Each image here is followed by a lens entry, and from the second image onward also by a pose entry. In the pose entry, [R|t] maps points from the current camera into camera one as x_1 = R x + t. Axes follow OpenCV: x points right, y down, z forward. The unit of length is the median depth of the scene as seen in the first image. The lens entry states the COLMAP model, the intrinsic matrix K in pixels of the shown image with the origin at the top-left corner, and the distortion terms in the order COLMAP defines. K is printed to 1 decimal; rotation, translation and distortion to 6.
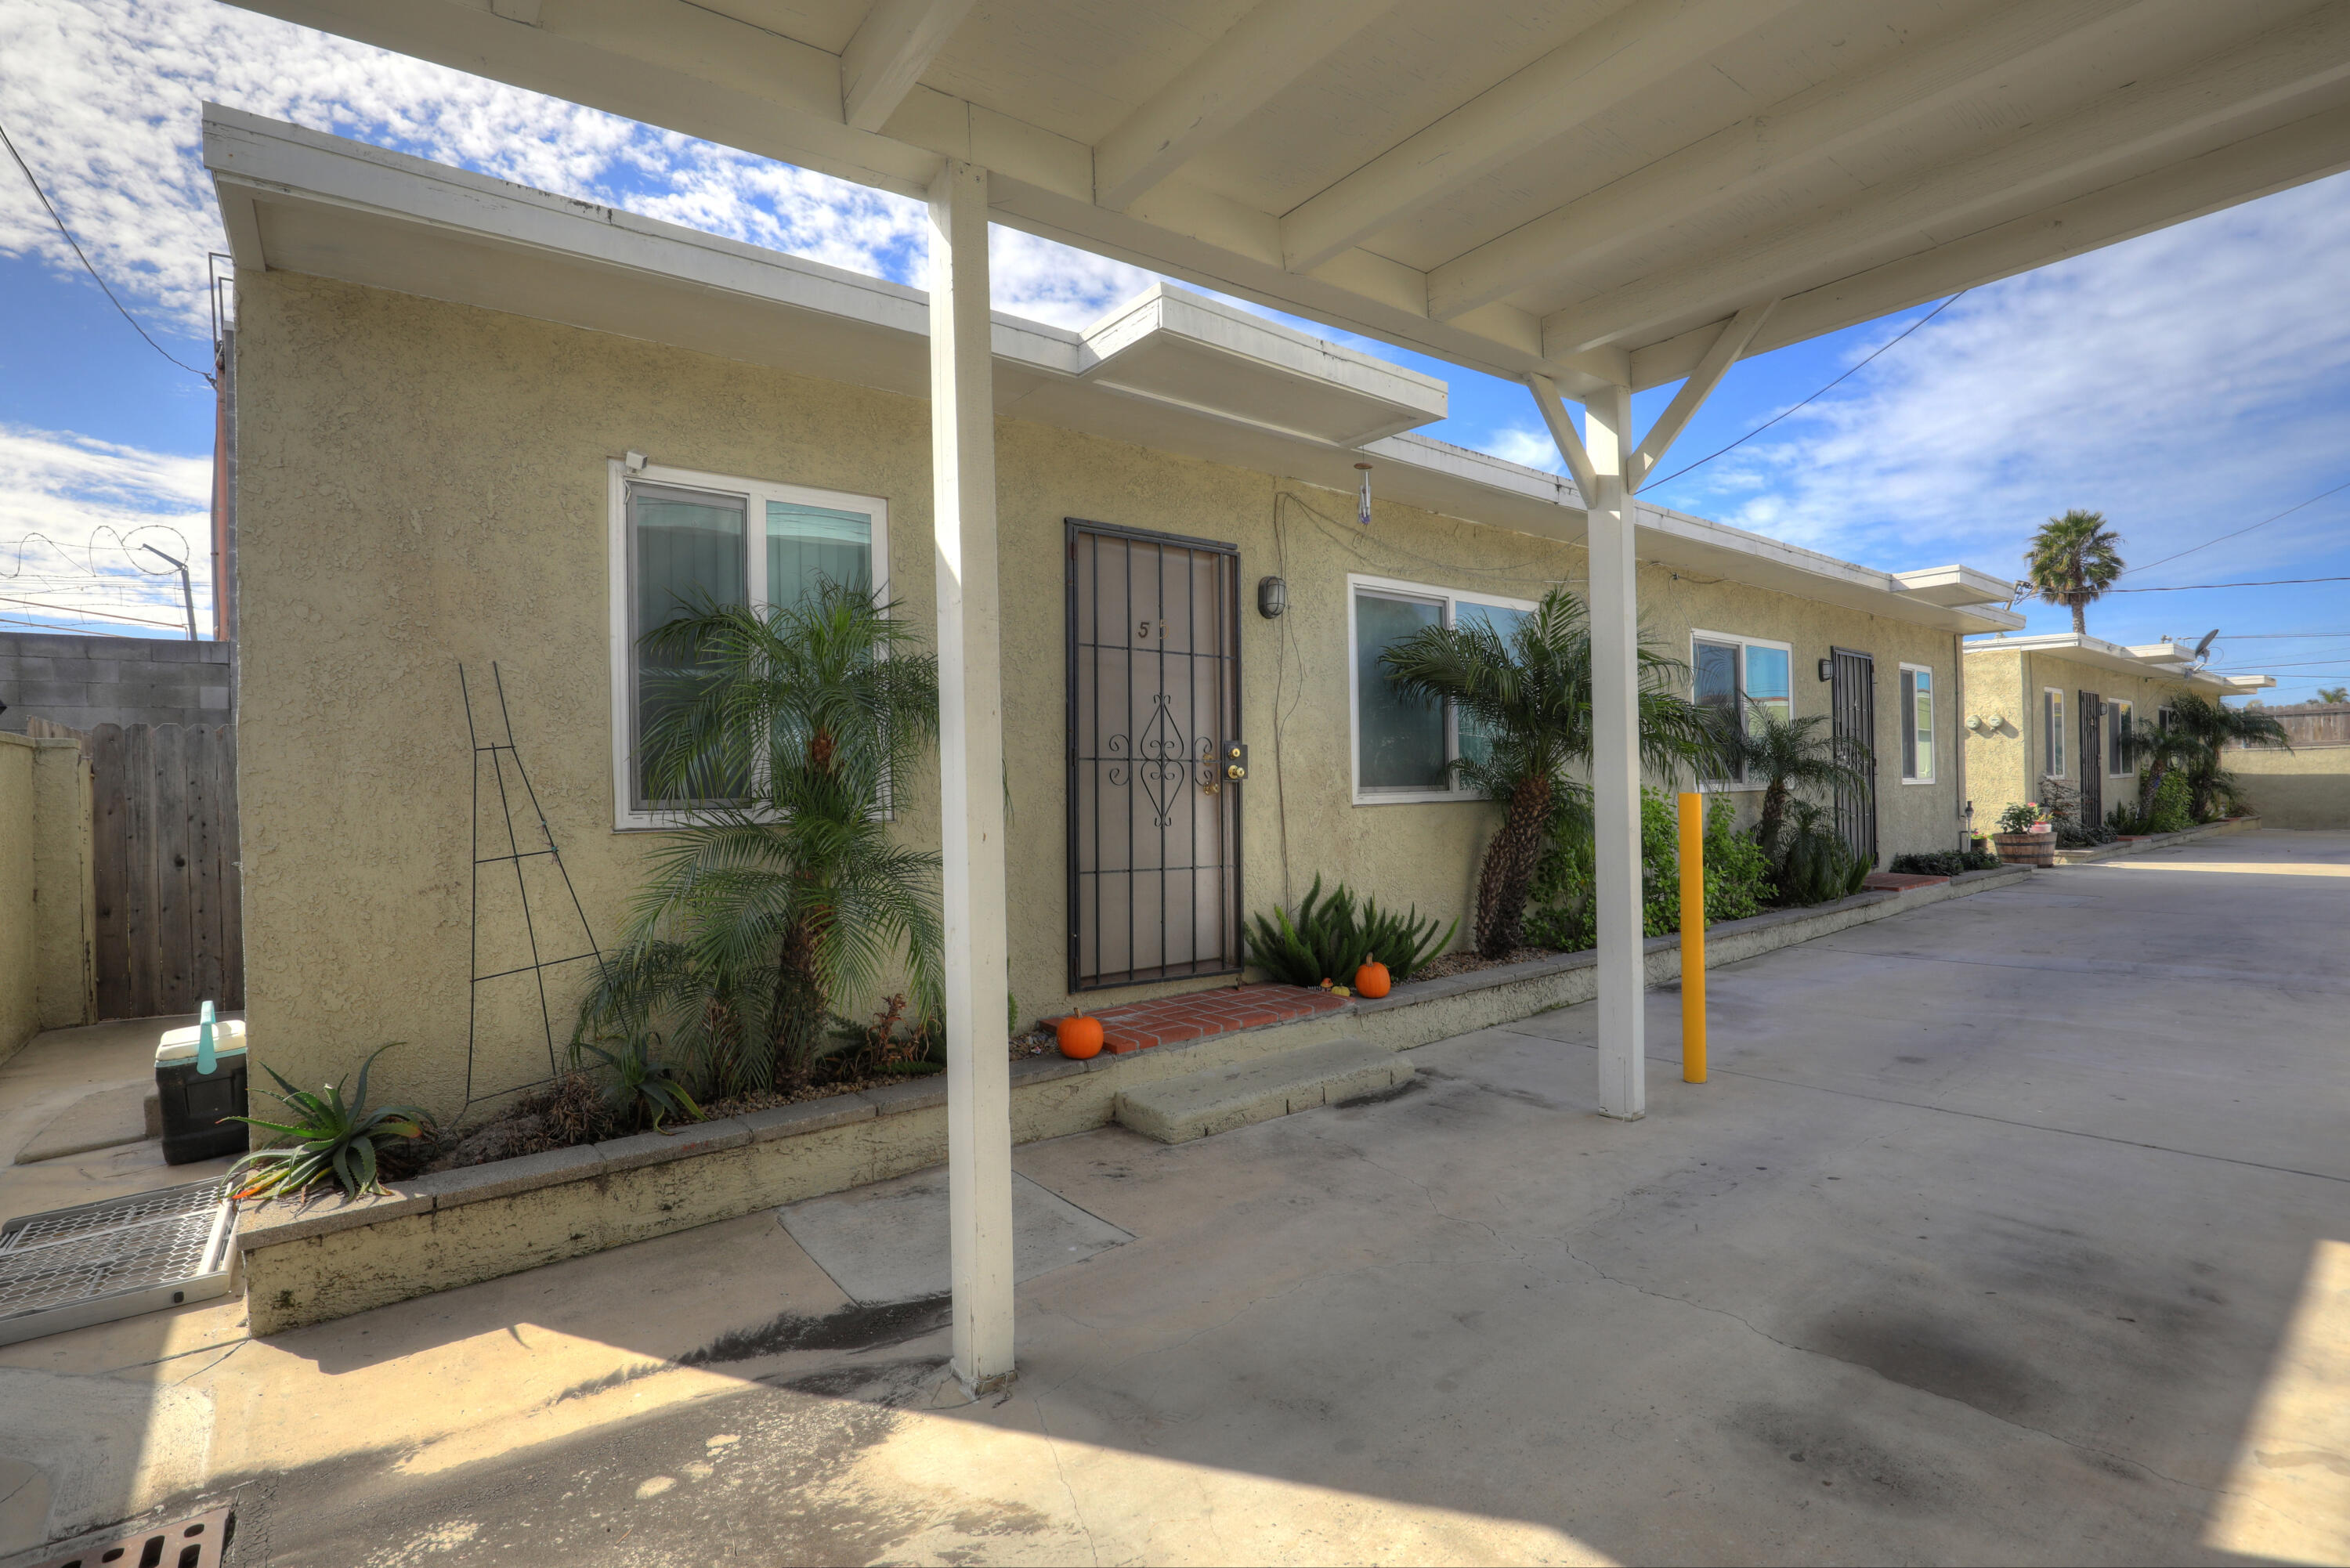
lens RADIAL K [[1080.1, 0, 1175.0], [0, 1080.1, 784.0], [0, 0, 1]] dist [-0.017364, 0.000990]
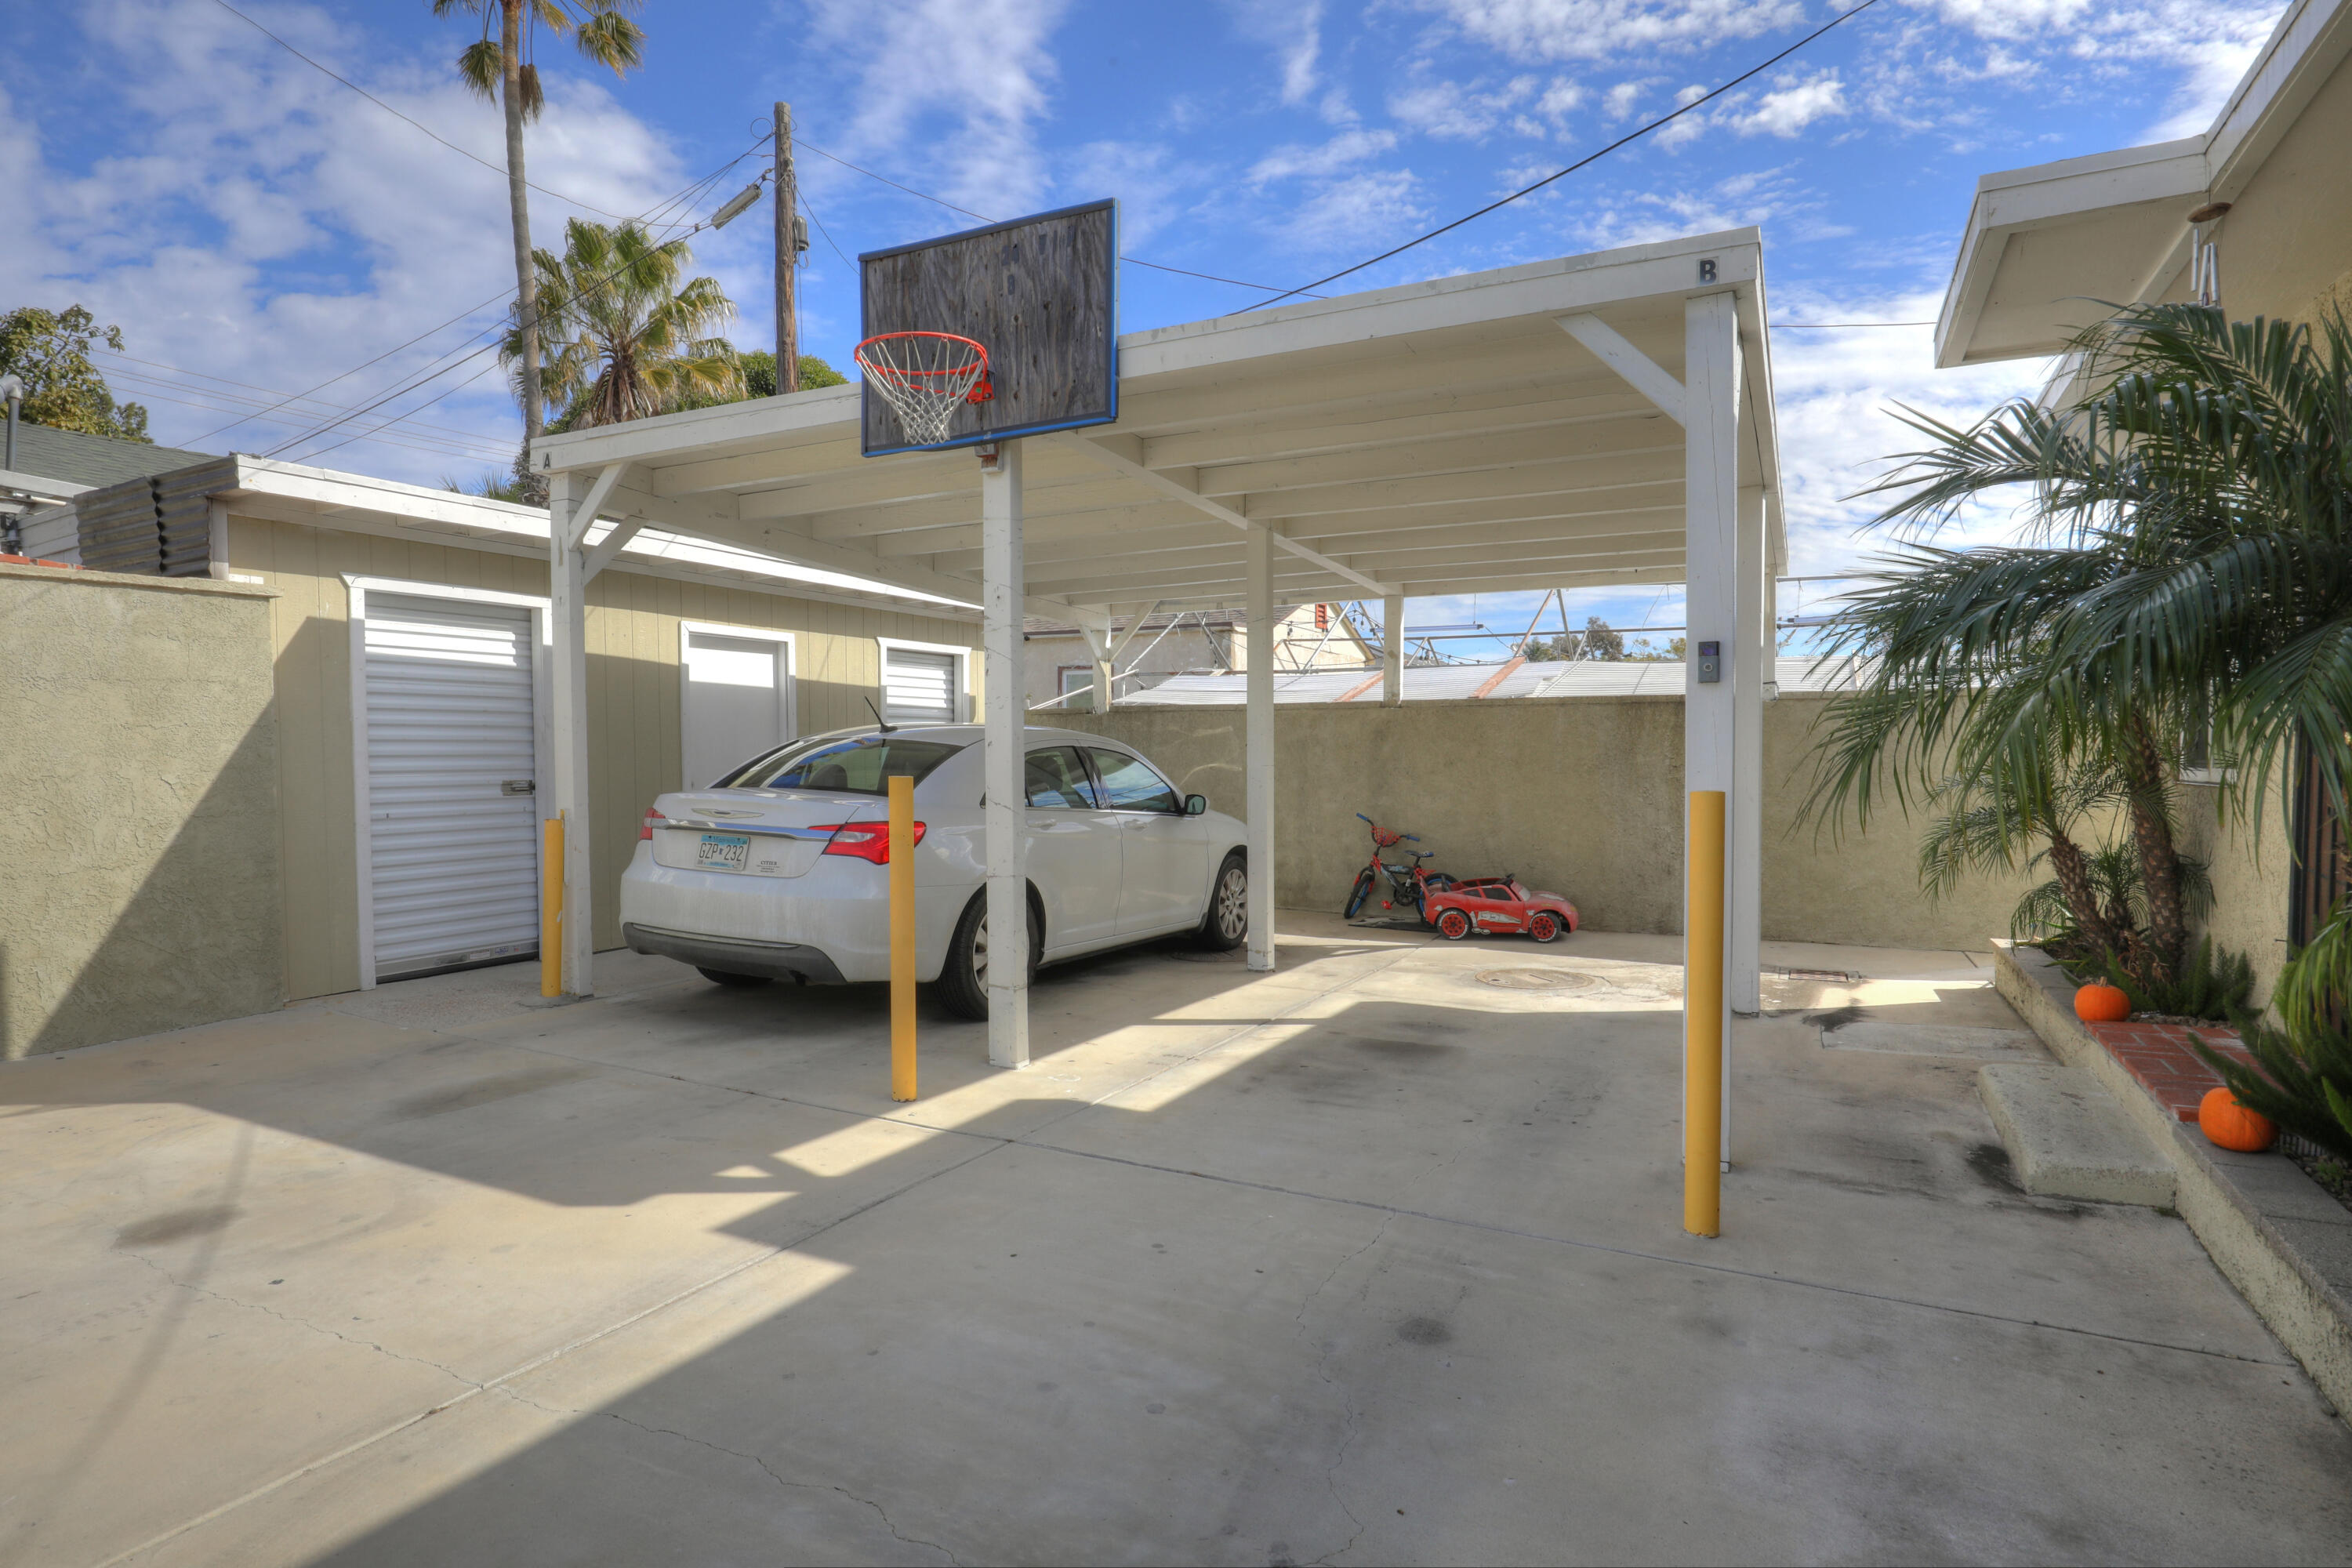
lens RADIAL K [[1228.7, 0, 1176.0], [0, 1228.7, 784.0], [0, 0, 1]] dist [-0.000358, -0.000134]
pose [[-0.907840, 0.030319, -0.418219, 0.409093], [0.020753, 0.999409, 0.027404, -0.007620], [0.418803, 0.016199, -0.907933, 0.585692]]
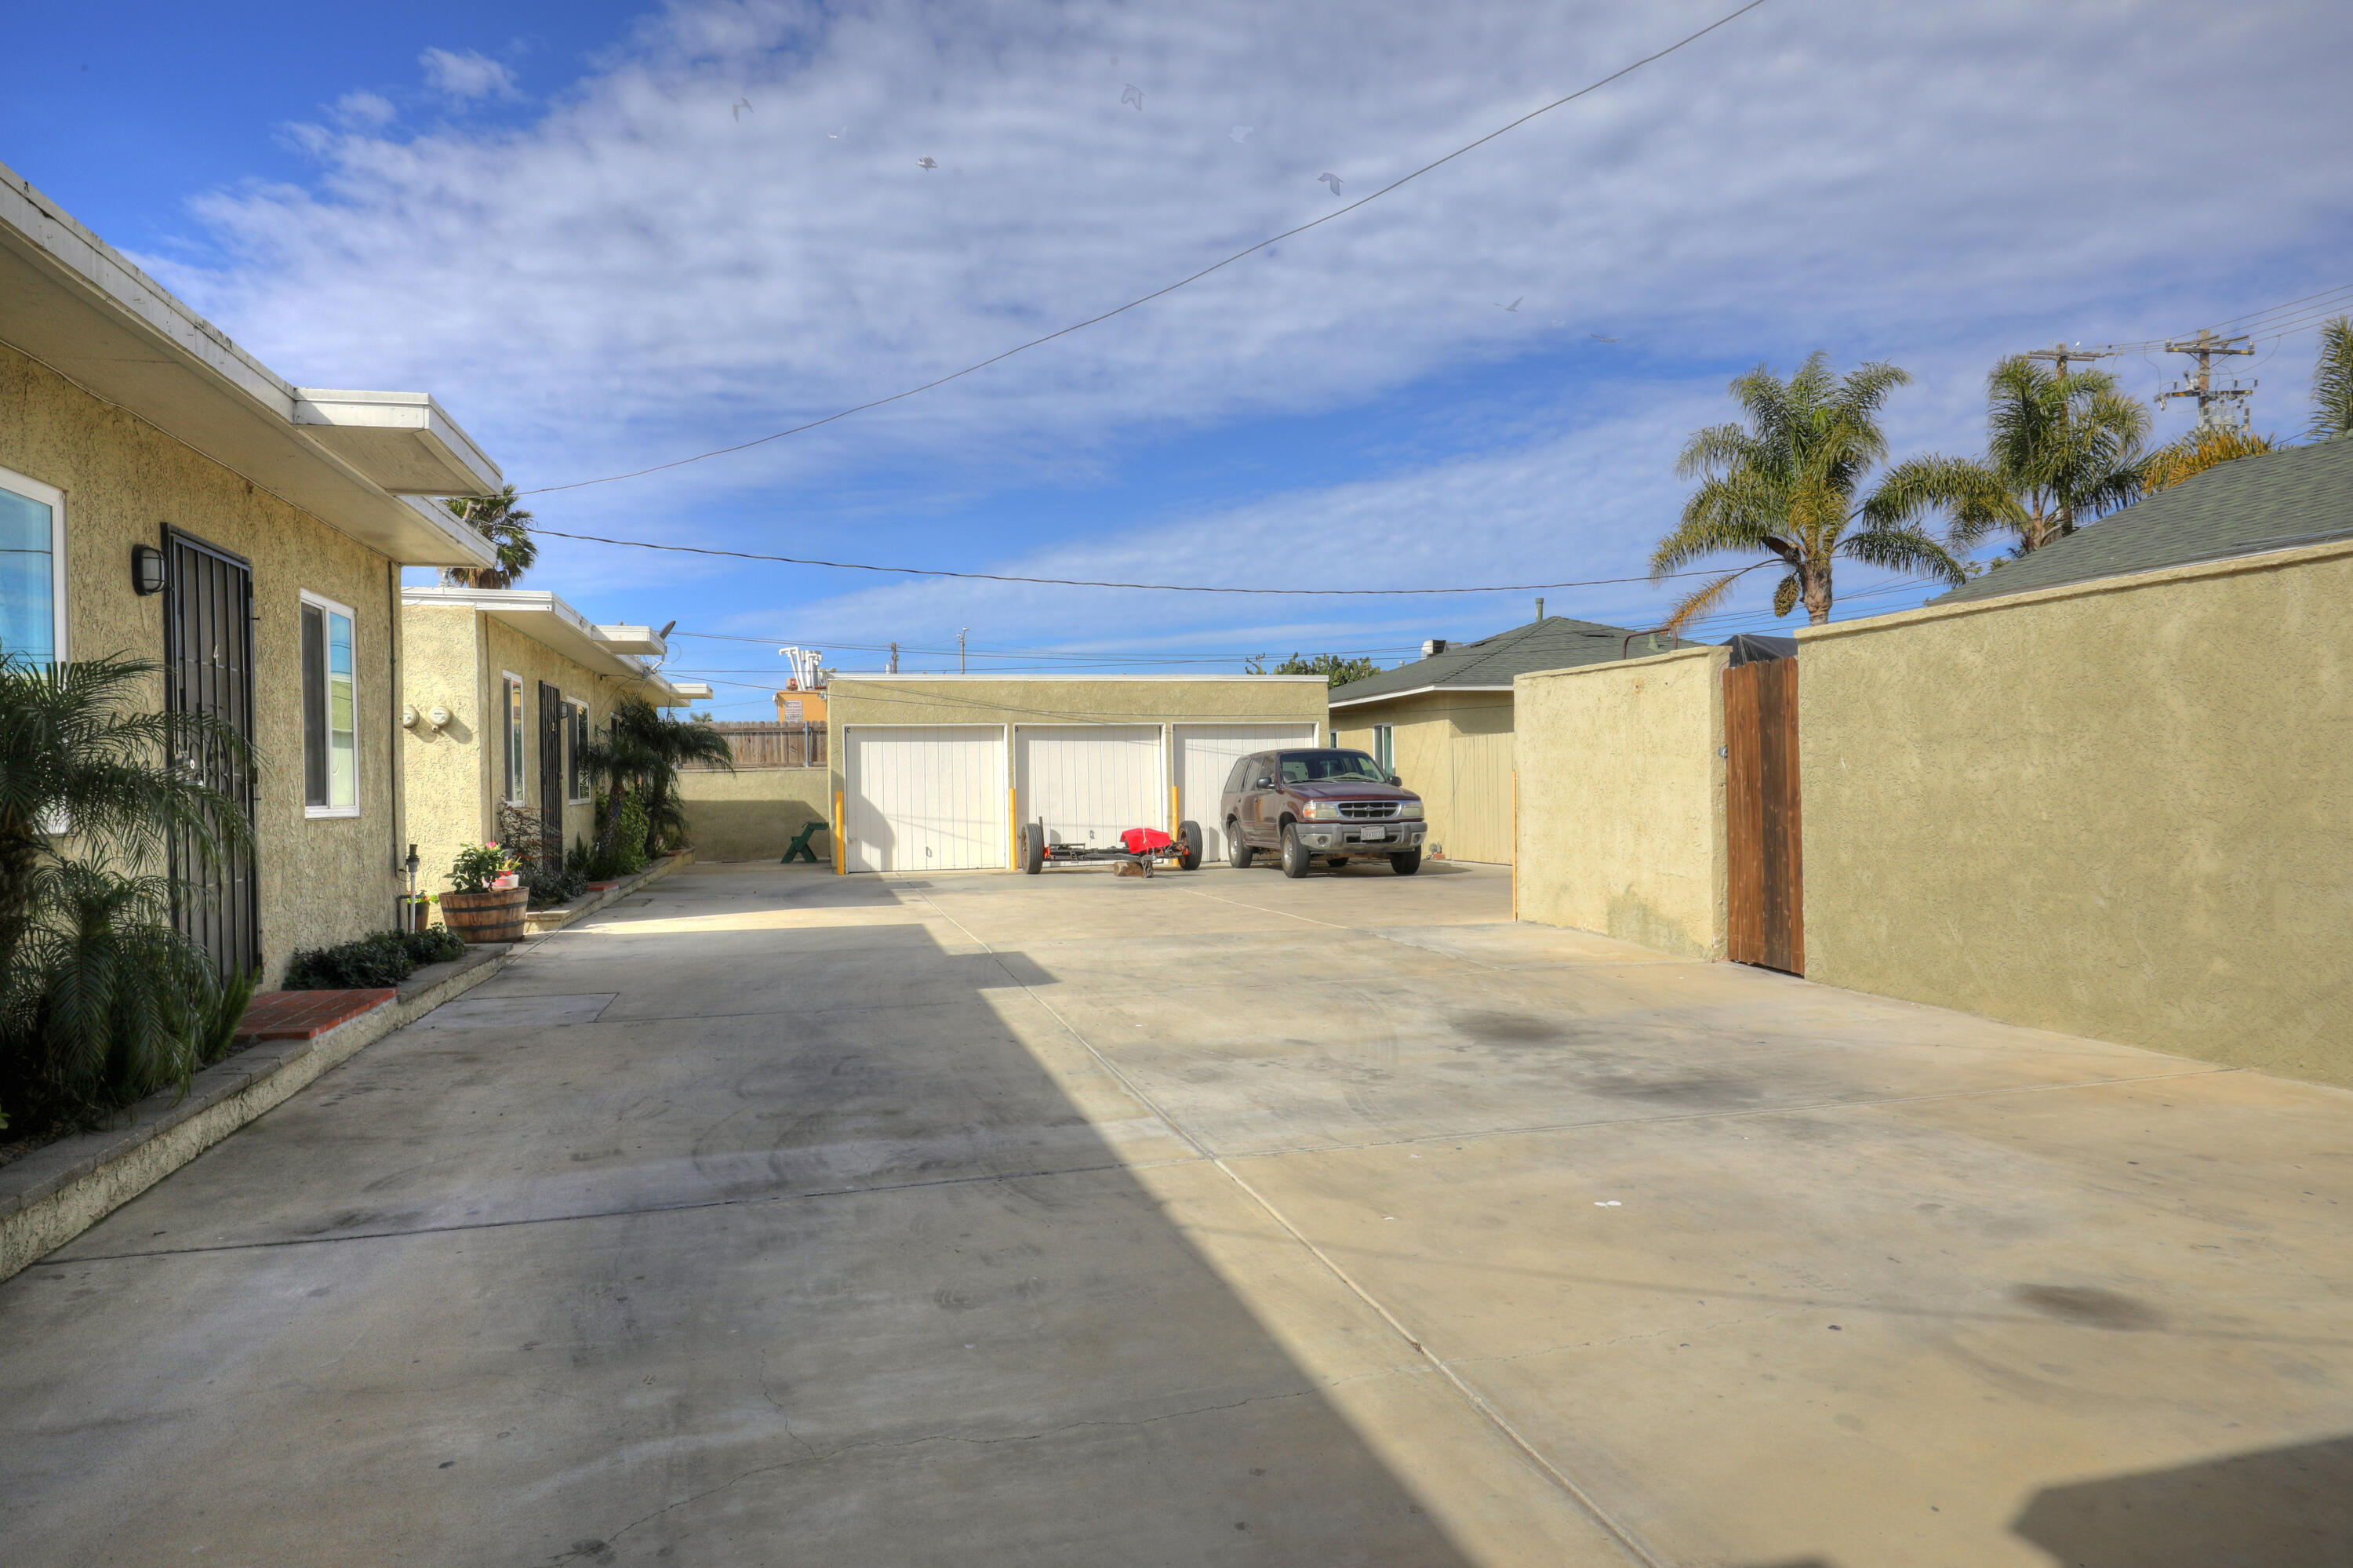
lens RADIAL K [[1403.7, 0, 1176.5], [0, 1403.7, 784.0], [0, 0, 1]] dist [-0.002479, 0.001380]
pose [[0.388576, 0.010321, 0.921359, 0.183209], [0.007934, 0.999863, -0.014547, -0.002673], [-0.921383, 0.012962, 0.388441, 0.295819]]
